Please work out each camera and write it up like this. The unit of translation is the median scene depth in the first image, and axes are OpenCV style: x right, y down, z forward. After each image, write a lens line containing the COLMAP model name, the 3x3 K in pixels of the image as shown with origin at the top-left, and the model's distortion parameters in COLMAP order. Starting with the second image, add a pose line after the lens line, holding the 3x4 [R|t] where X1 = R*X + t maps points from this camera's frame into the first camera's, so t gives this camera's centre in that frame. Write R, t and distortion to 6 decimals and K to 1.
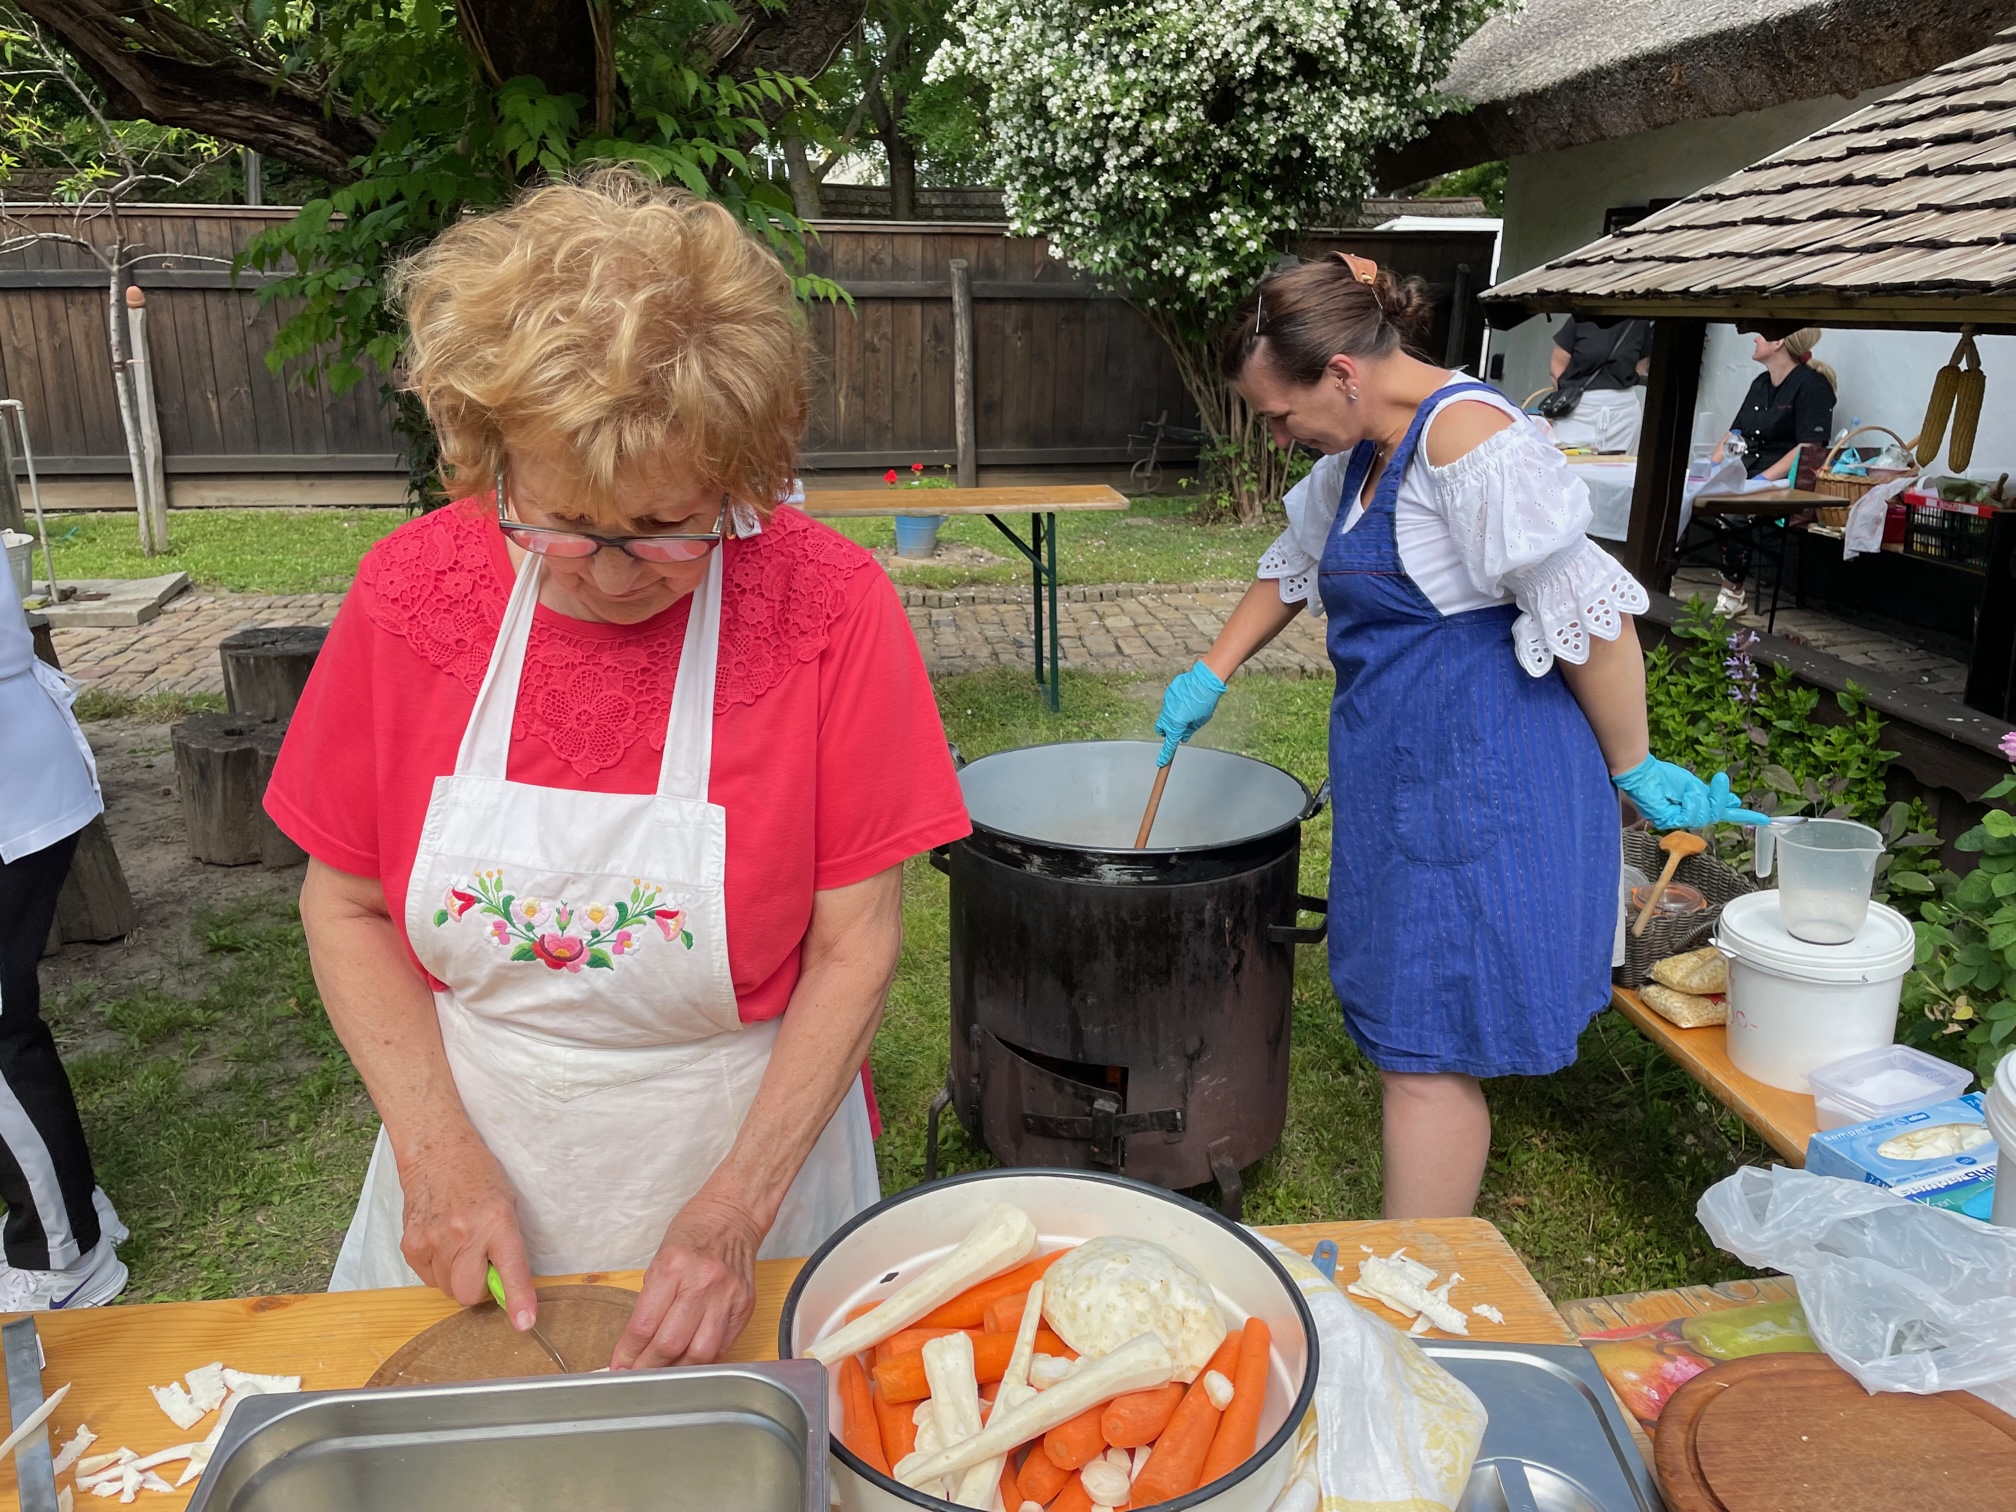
lens RADIAL K [[1478.8, 0, 1003.5], [0, 1478.8, 712.7], [0, 0, 1]] dist [0.082850, -0.125402]
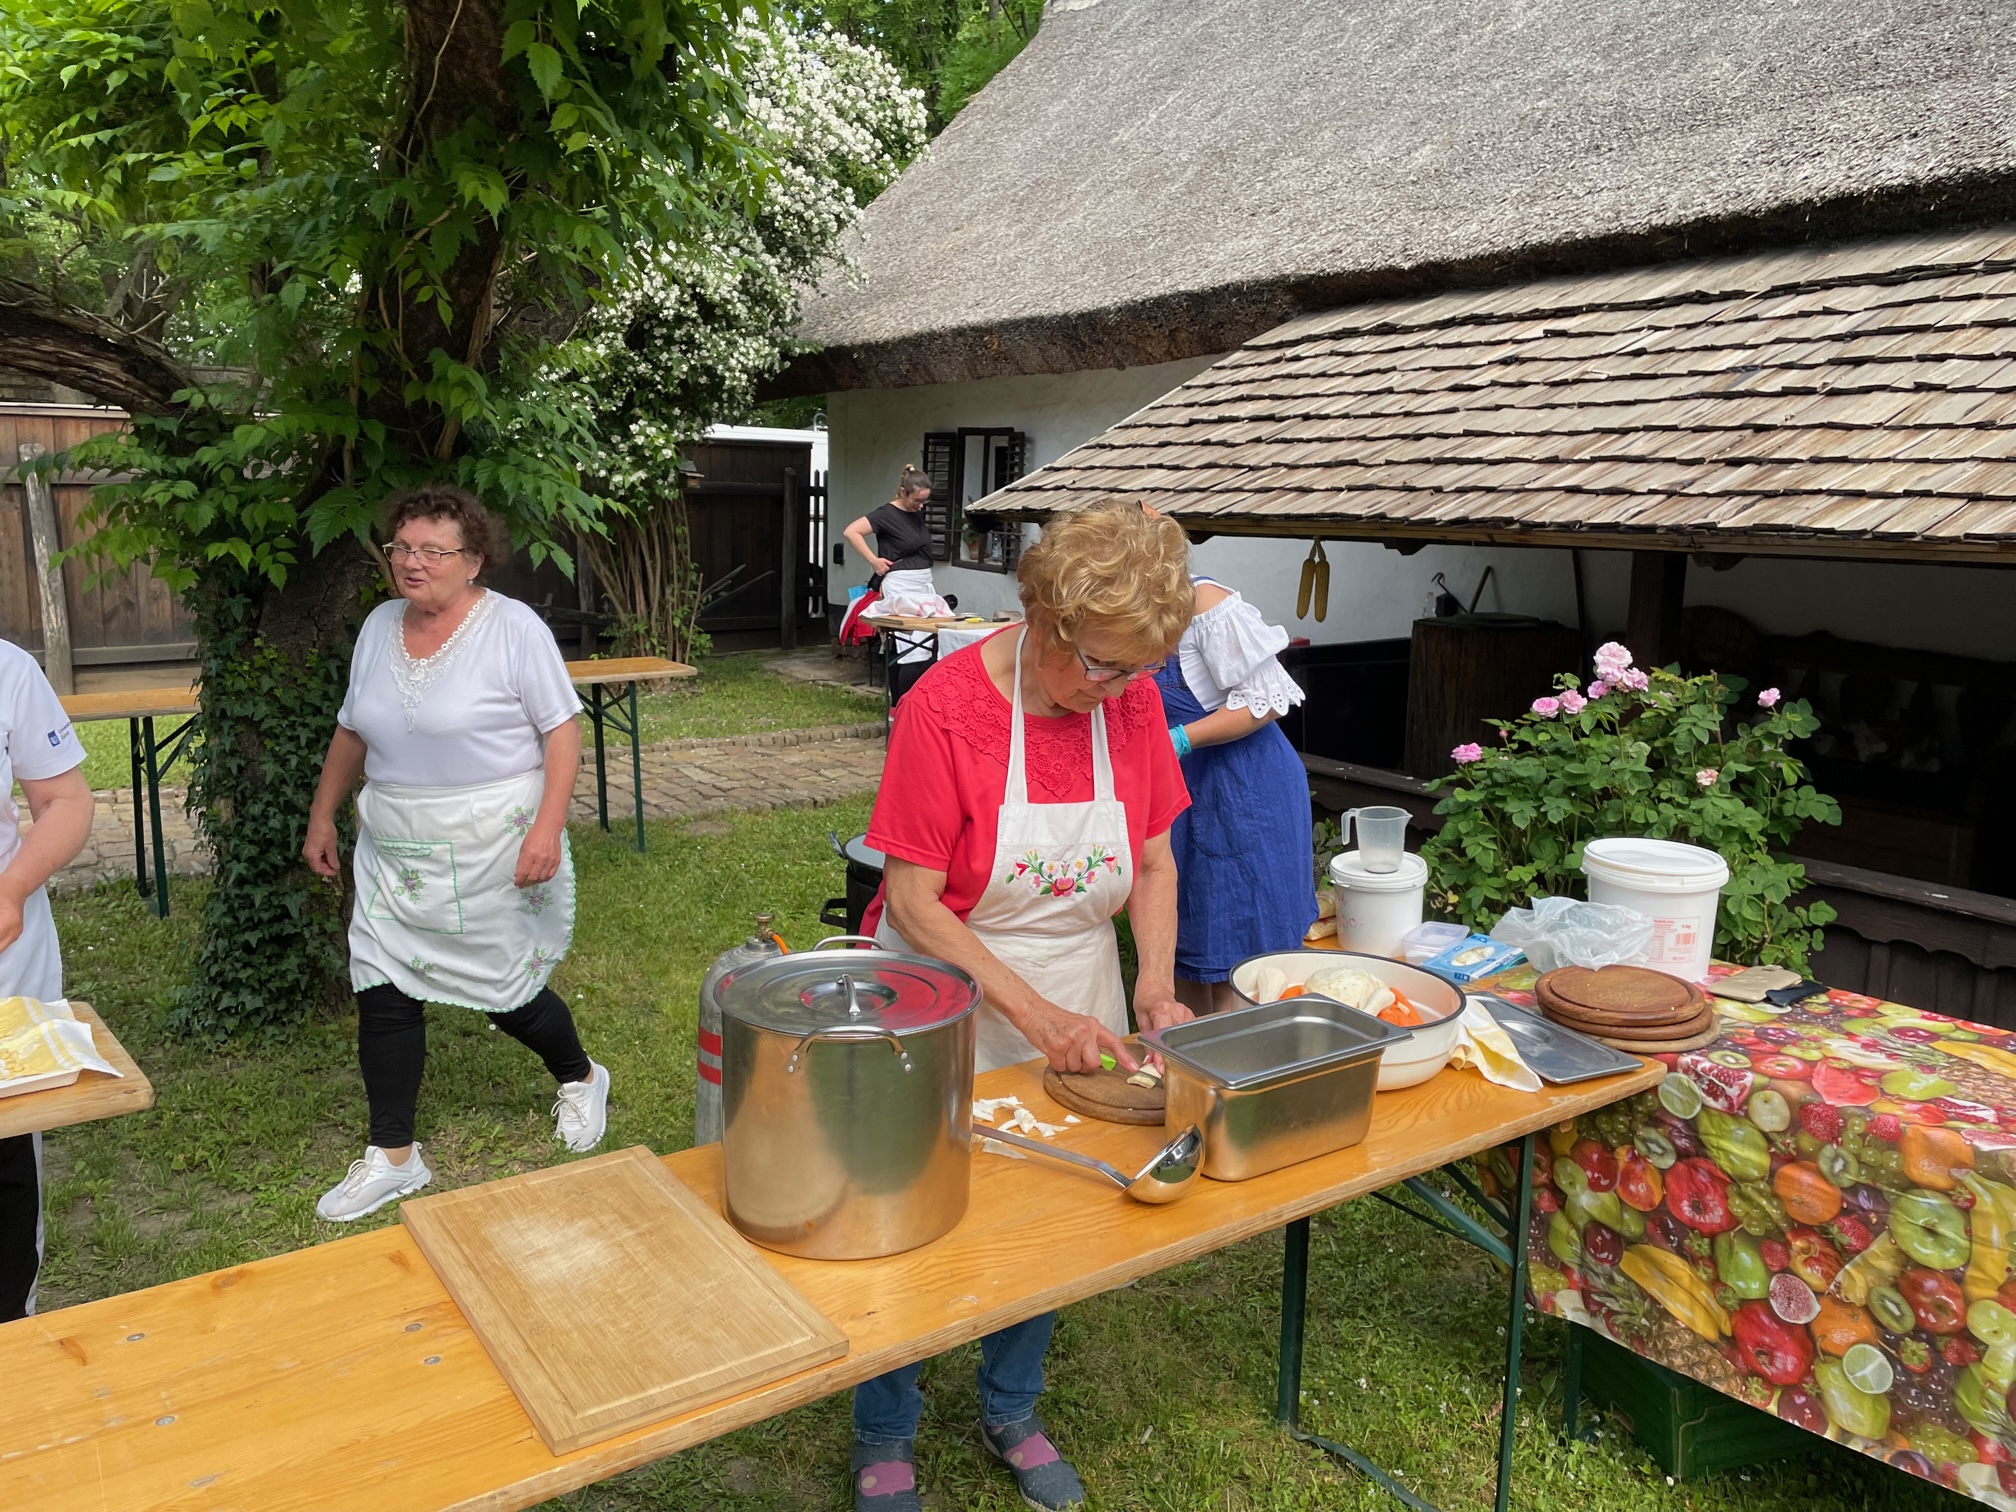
lens RADIAL K [[1478.8, 0, 1003.5], [0, 1478.8, 712.7], [0, 0, 1]] dist [0.082850, -0.125402]
pose [[0.861552, -0.066303, 0.503321, -0.219814], [0.123854, 0.988929, -0.081734, 0.014351], [-0.492329, 0.132756, 0.860226, -0.104631]]
